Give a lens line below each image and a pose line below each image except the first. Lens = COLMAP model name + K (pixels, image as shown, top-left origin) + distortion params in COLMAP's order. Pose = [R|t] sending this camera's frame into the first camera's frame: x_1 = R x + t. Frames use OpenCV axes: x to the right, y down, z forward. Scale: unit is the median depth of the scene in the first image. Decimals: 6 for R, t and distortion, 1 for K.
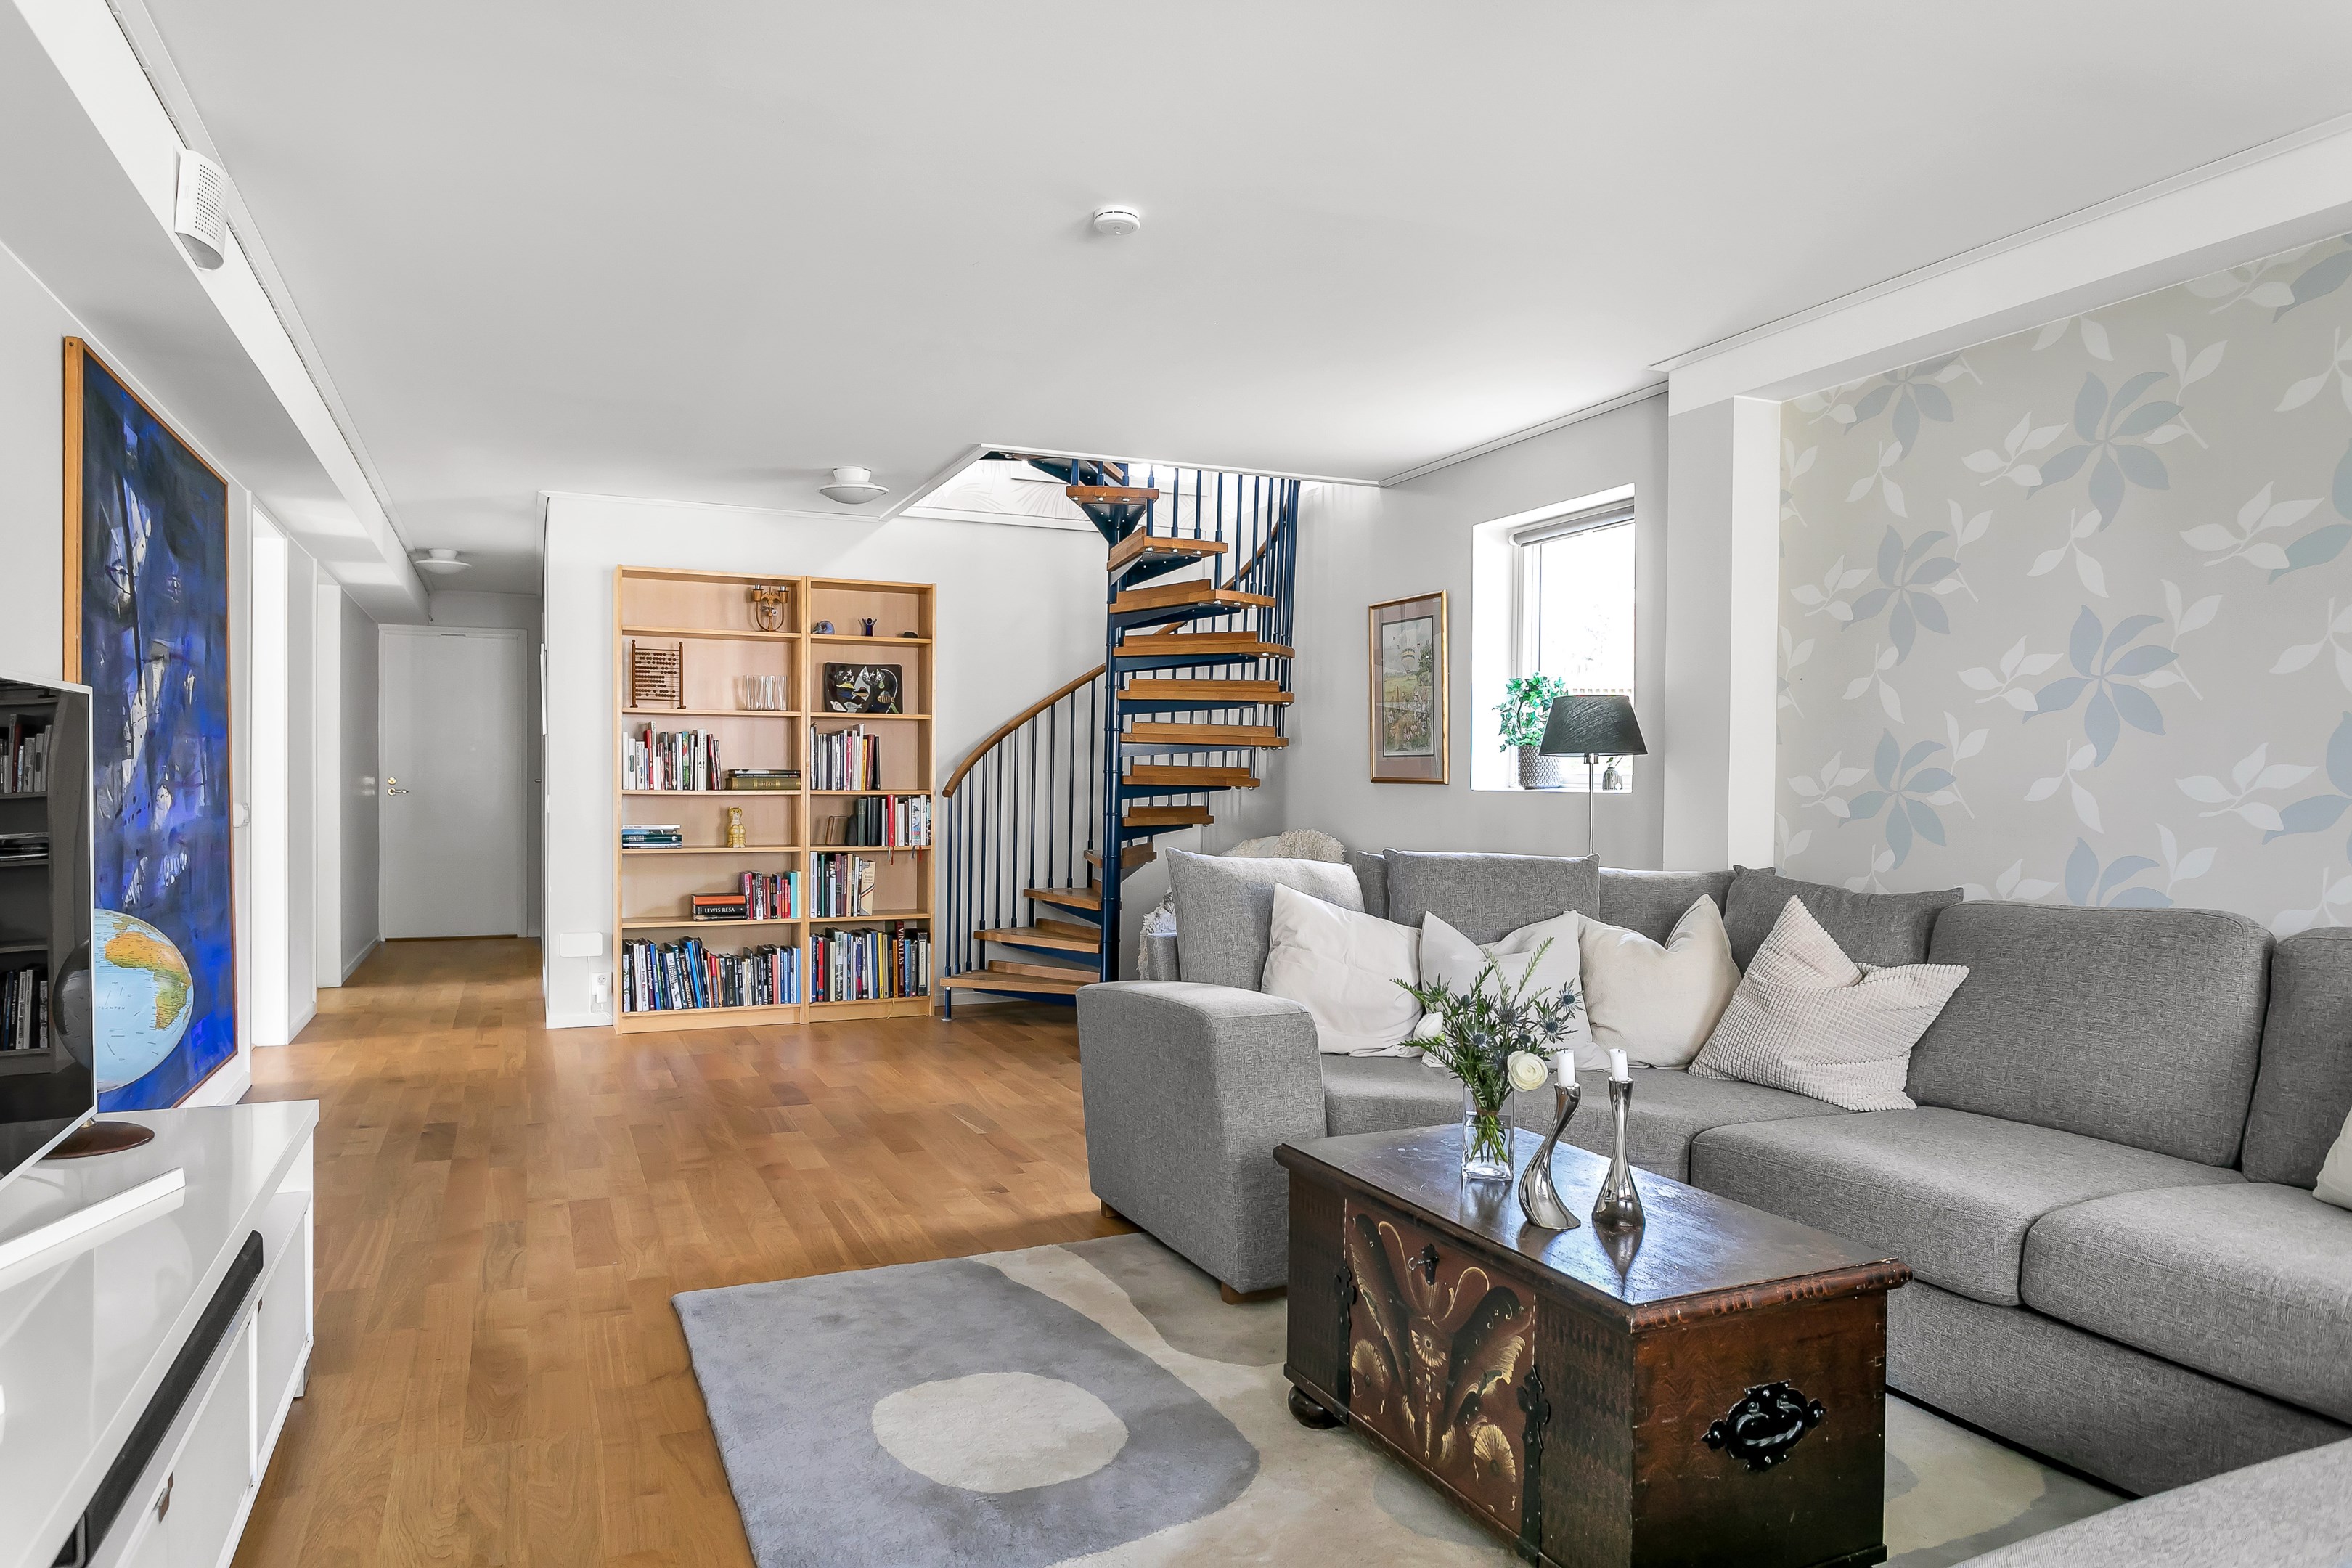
lens RADIAL K [[1494.4, 0, 1186.2], [0, 1494.4, 806.9], [0, 0, 1]] dist [-0.007233, 0.003885]
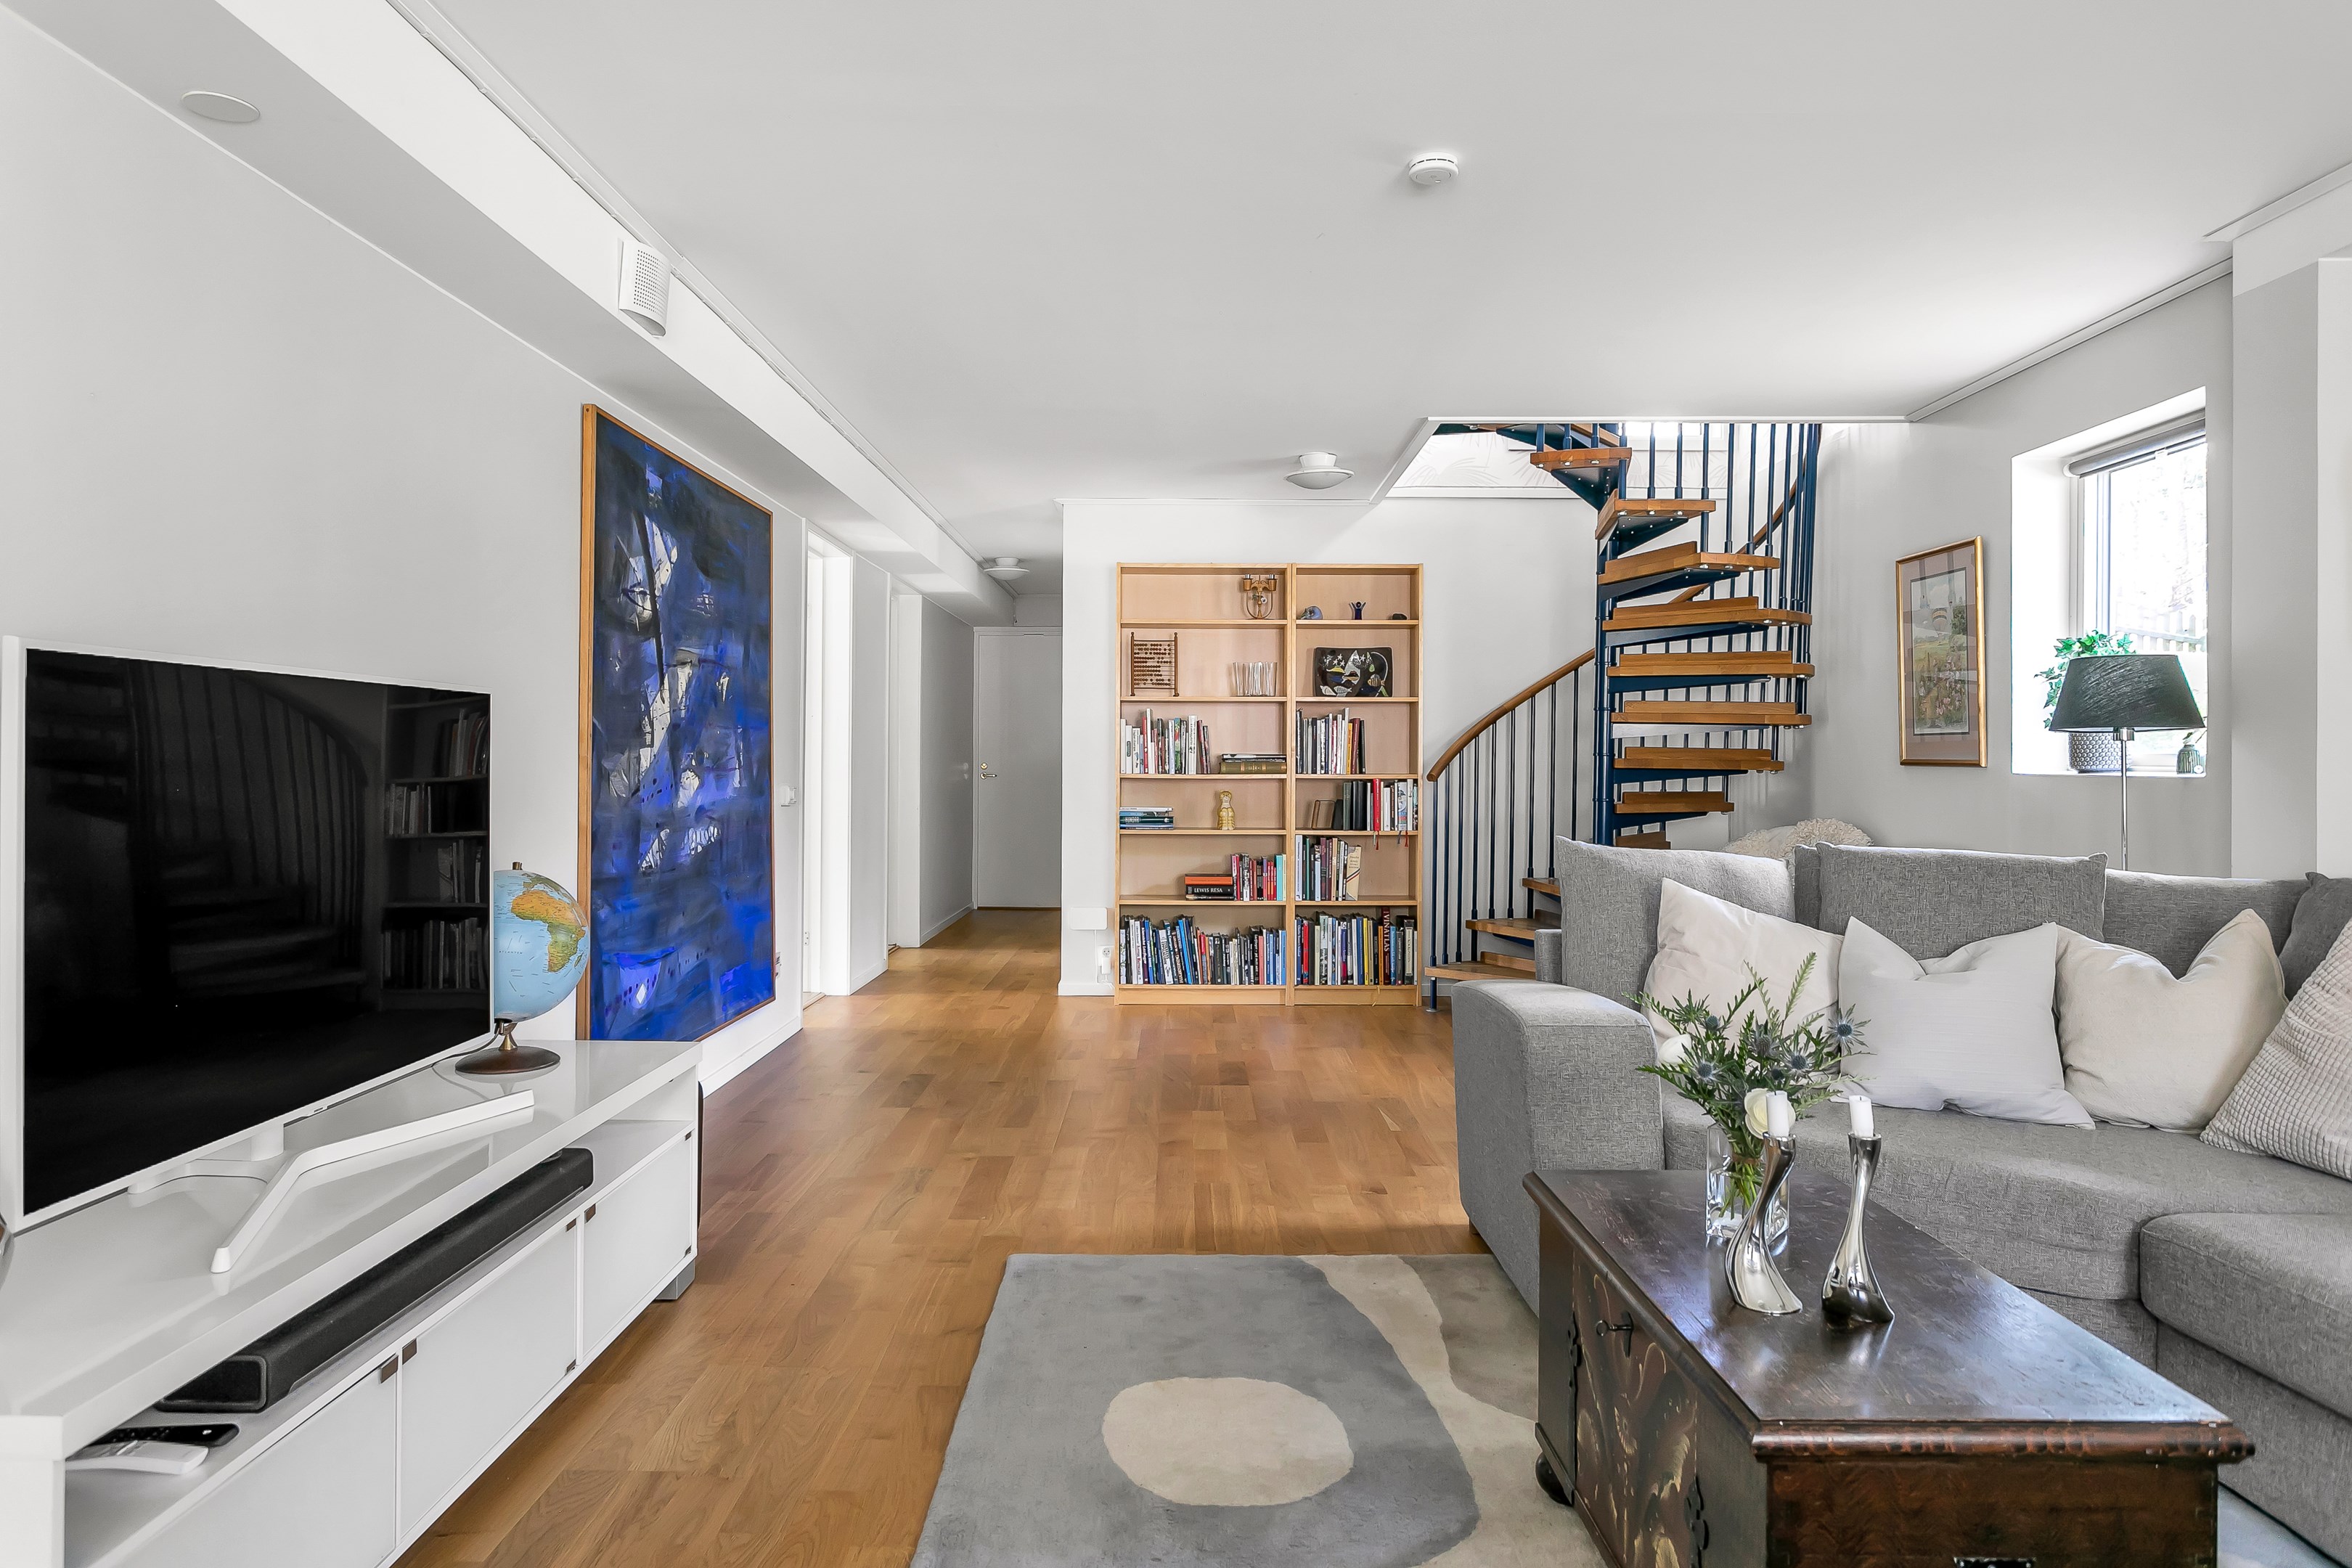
lens RADIAL K [[1509.3, 0, 1170.4], [0, 1509.3, 756.1], [0, 0, 1]] dist [-0.005251, 0.005537]
pose [[0.910124, -0.004644, -0.414309, 0.099272], [-0.005150, 0.999733, -0.022520, -0.000003], [0.414303, 0.022630, 0.909858, 0.037104]]
